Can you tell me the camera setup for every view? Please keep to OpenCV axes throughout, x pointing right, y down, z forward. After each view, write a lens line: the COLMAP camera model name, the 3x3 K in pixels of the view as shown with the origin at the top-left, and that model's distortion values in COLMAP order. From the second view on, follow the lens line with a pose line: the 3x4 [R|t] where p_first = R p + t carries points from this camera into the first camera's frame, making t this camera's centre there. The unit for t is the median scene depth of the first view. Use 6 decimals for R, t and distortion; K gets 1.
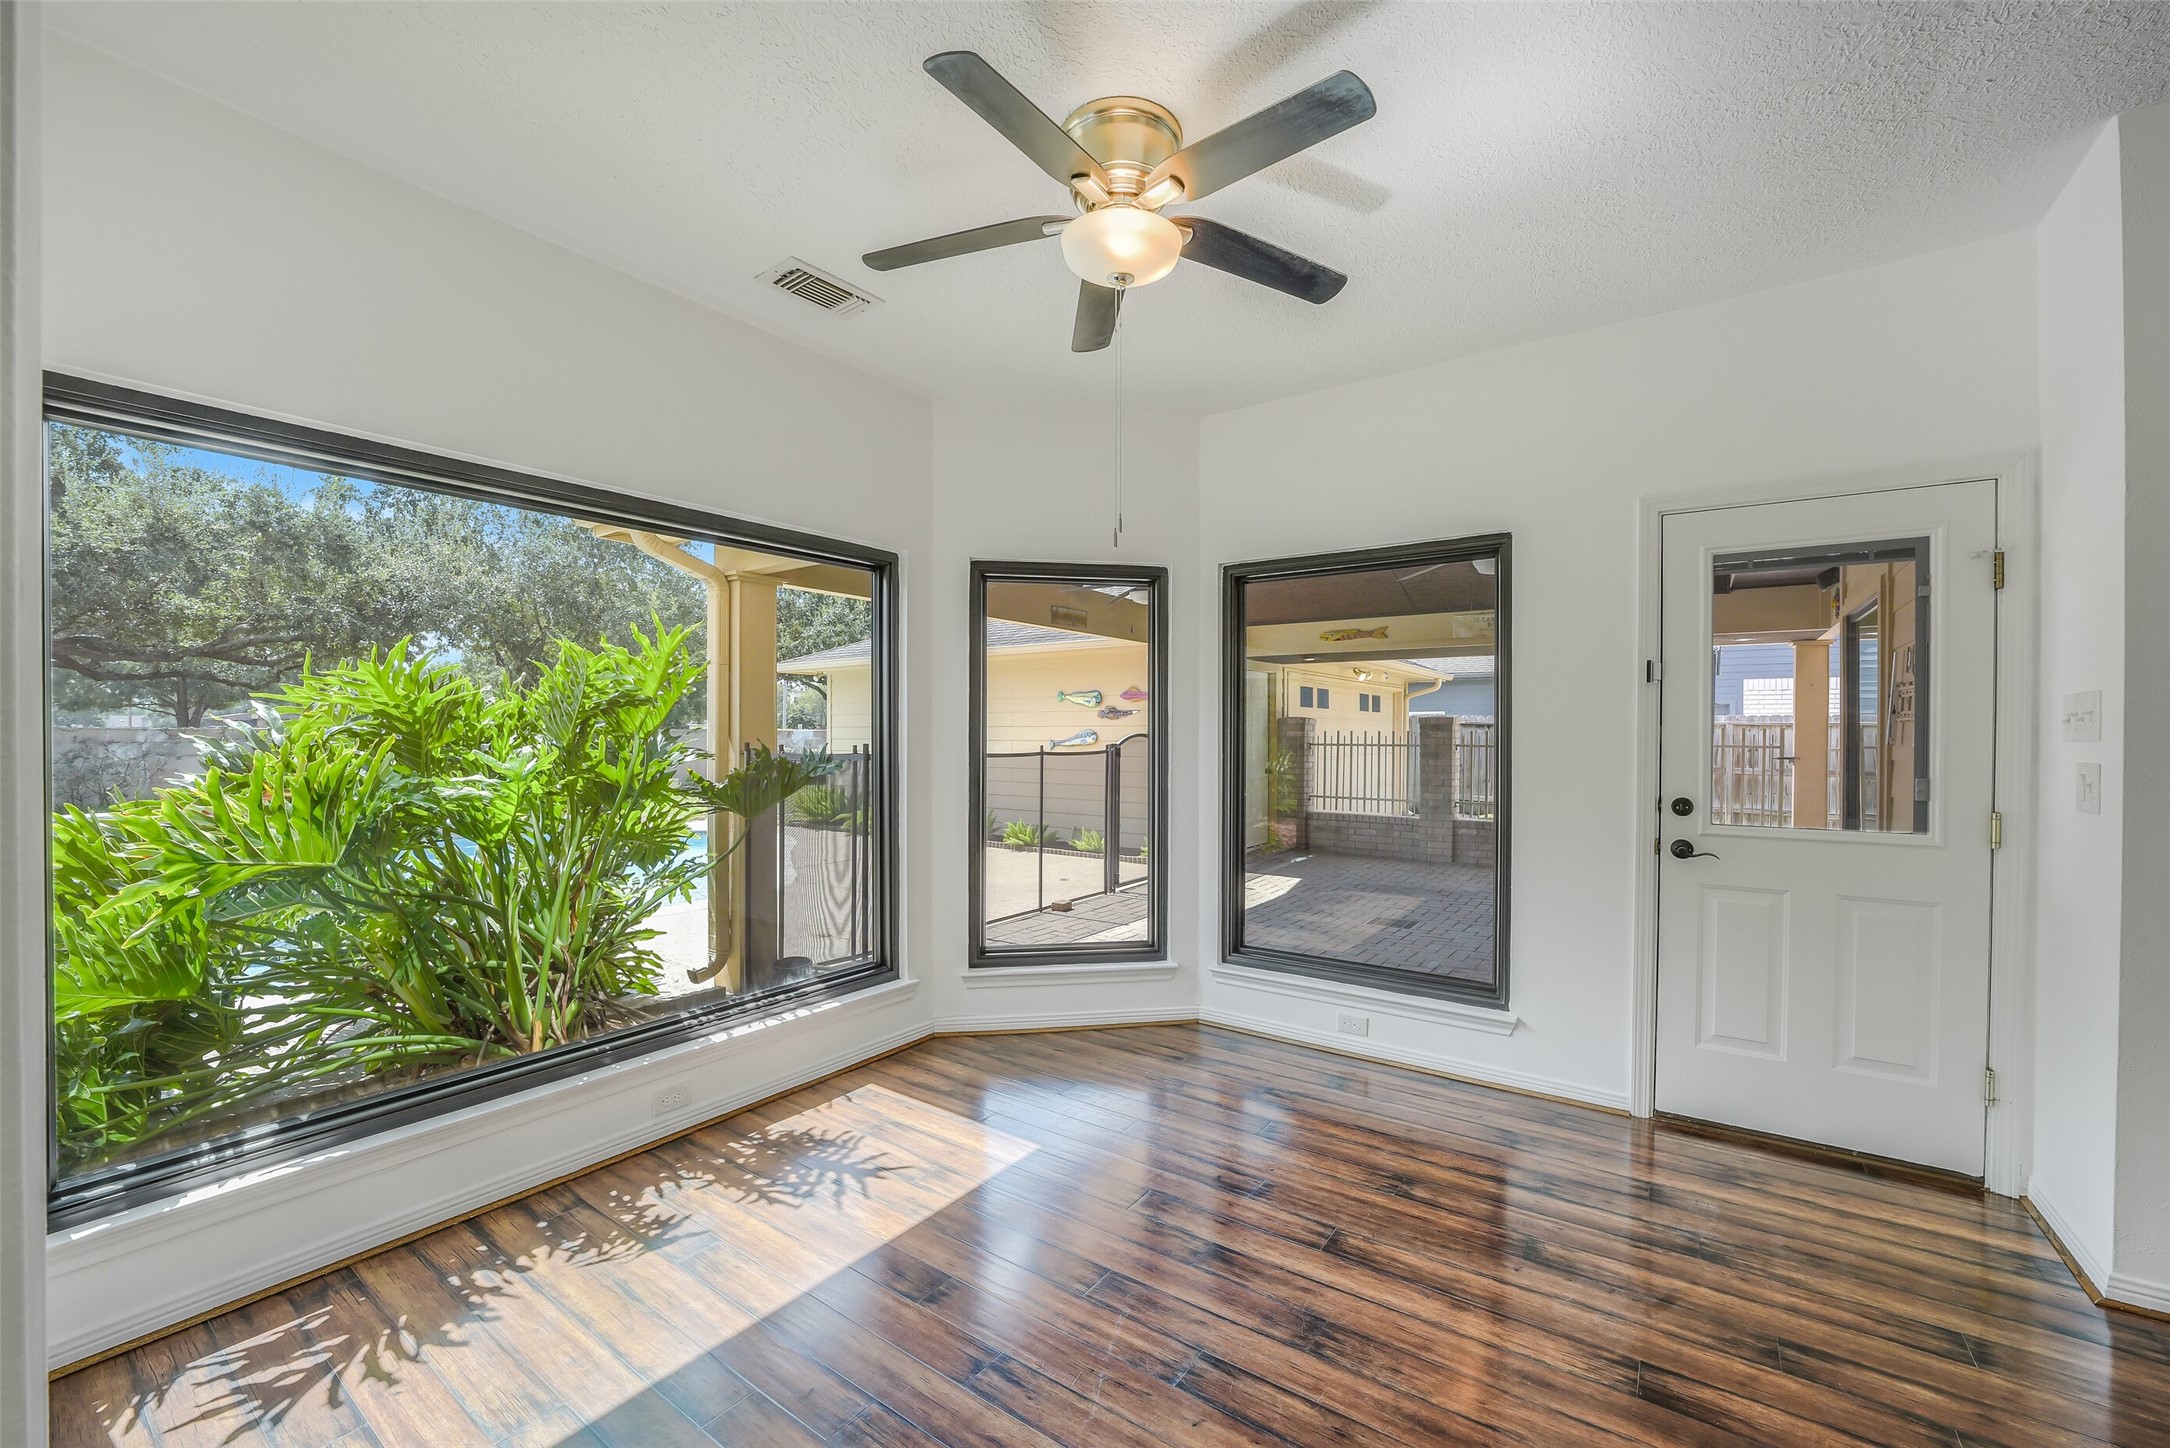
lens RADIAL K [[863.3, 0, 1086.5], [0, 863.3, 736.7], [0, 0, 1]] dist [-0.032054, 0.006475]
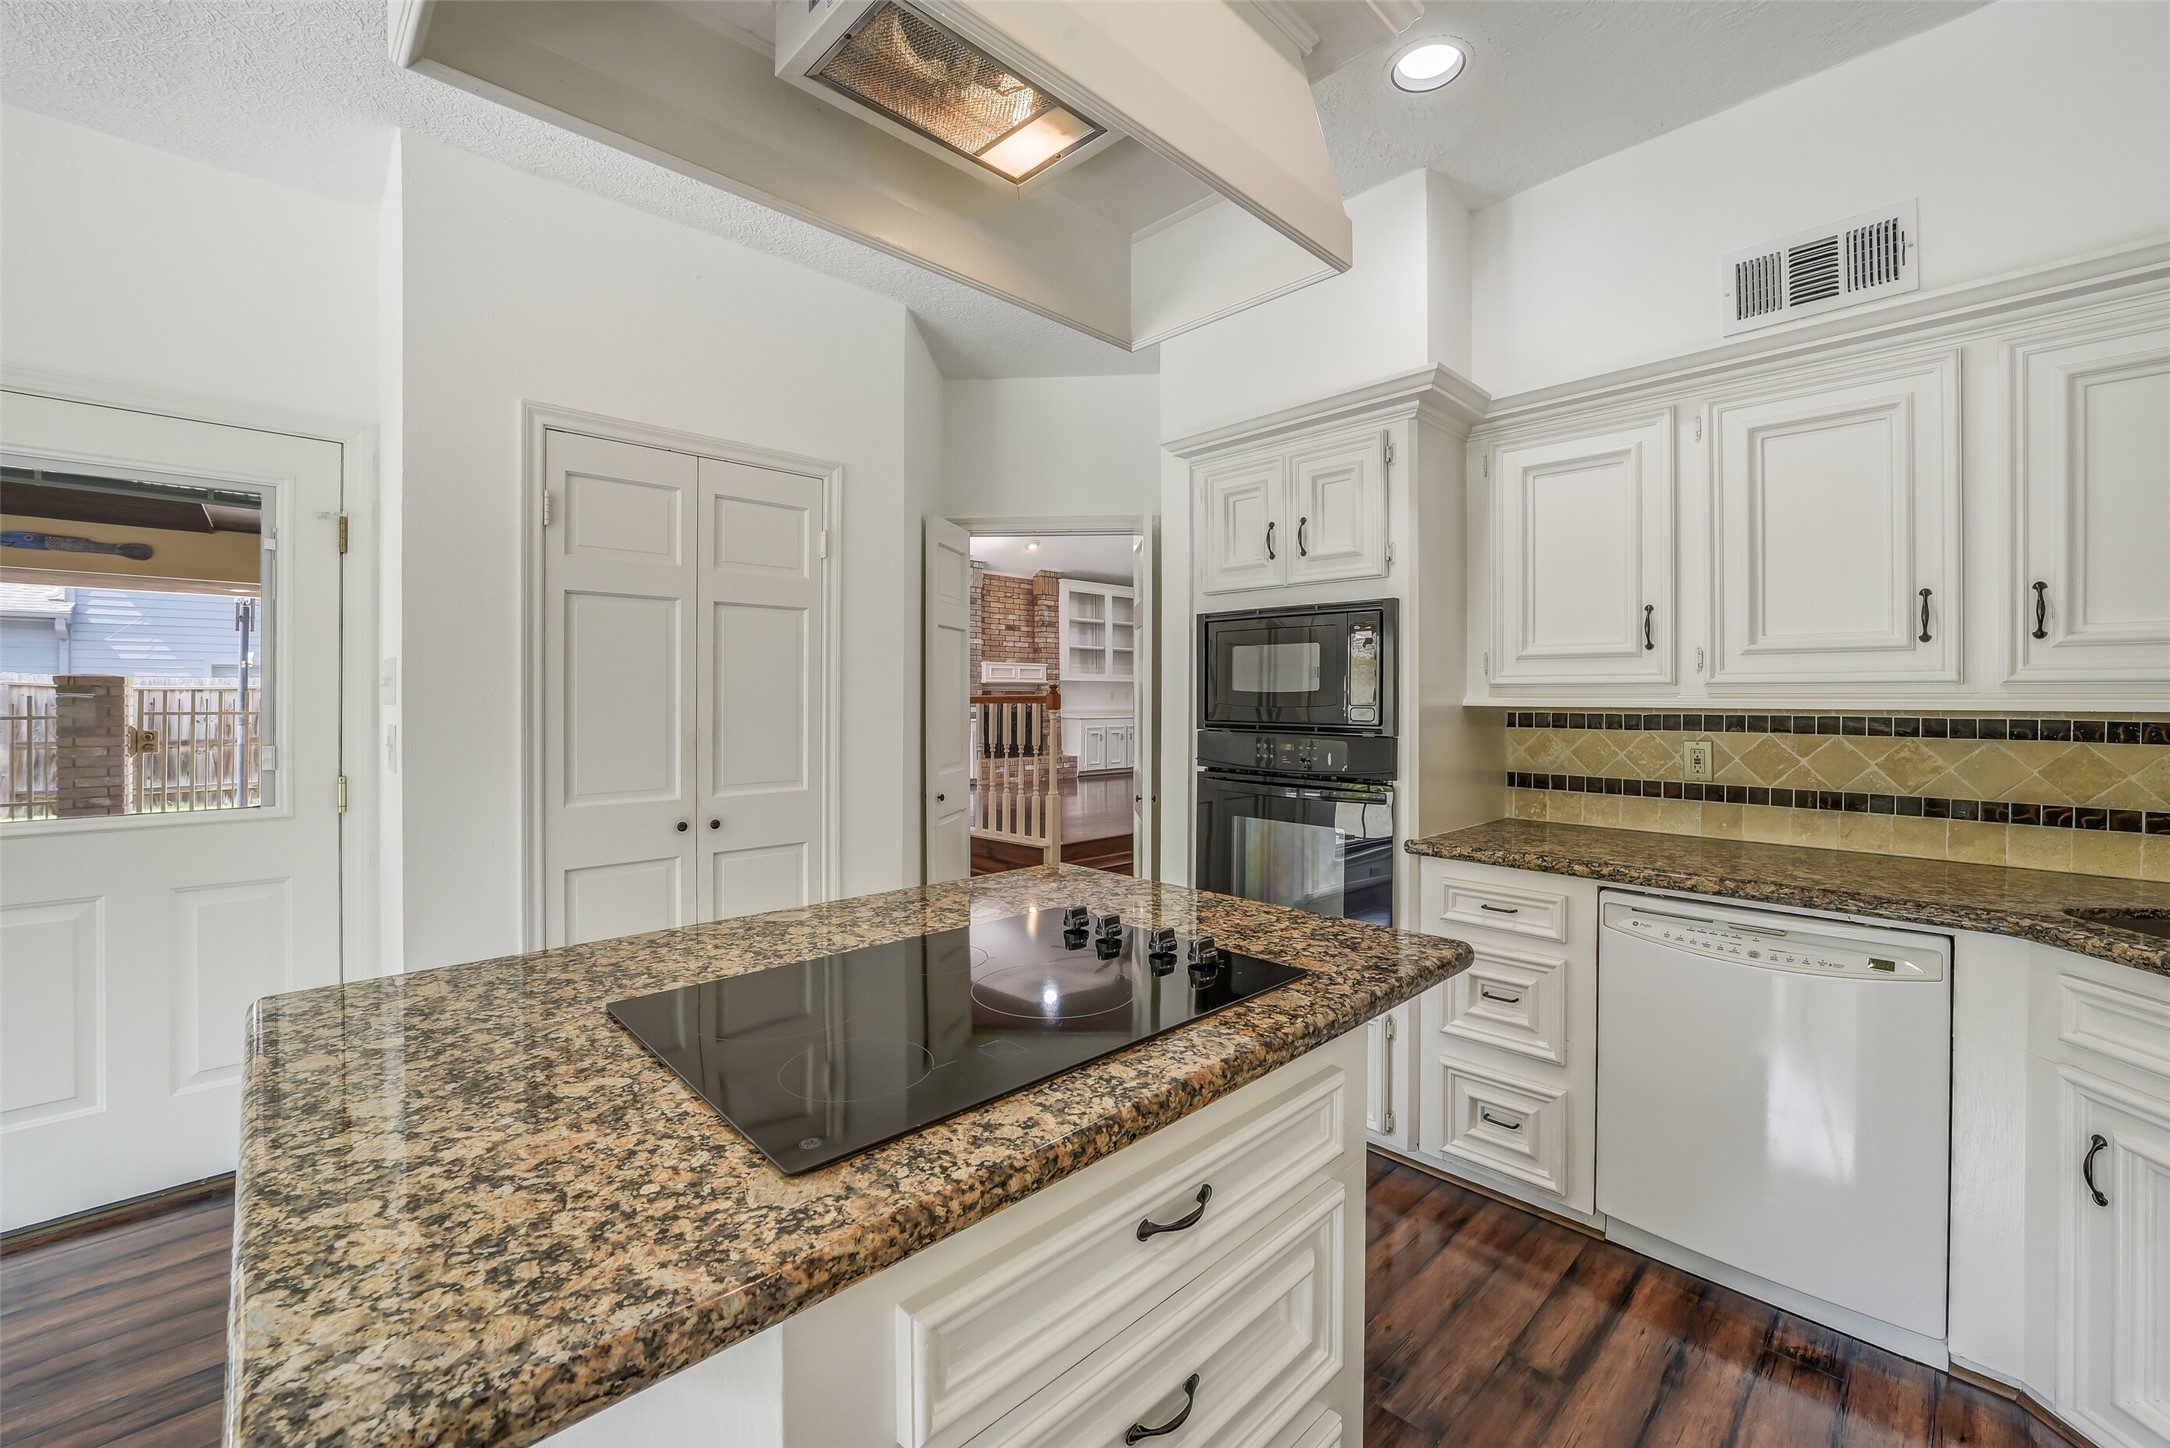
lens RADIAL K [[863.3, 0, 1096.5], [0, 863.3, 698.5], [0, 0, 1]] dist [-0.032054, 0.006475]
pose [[0.186535, -0.002299, 0.982446, 0.208476], [0.004844, 0.999987, 0.001420, 0.000734], [-0.982436, 0.004494, 0.186544, -0.061676]]
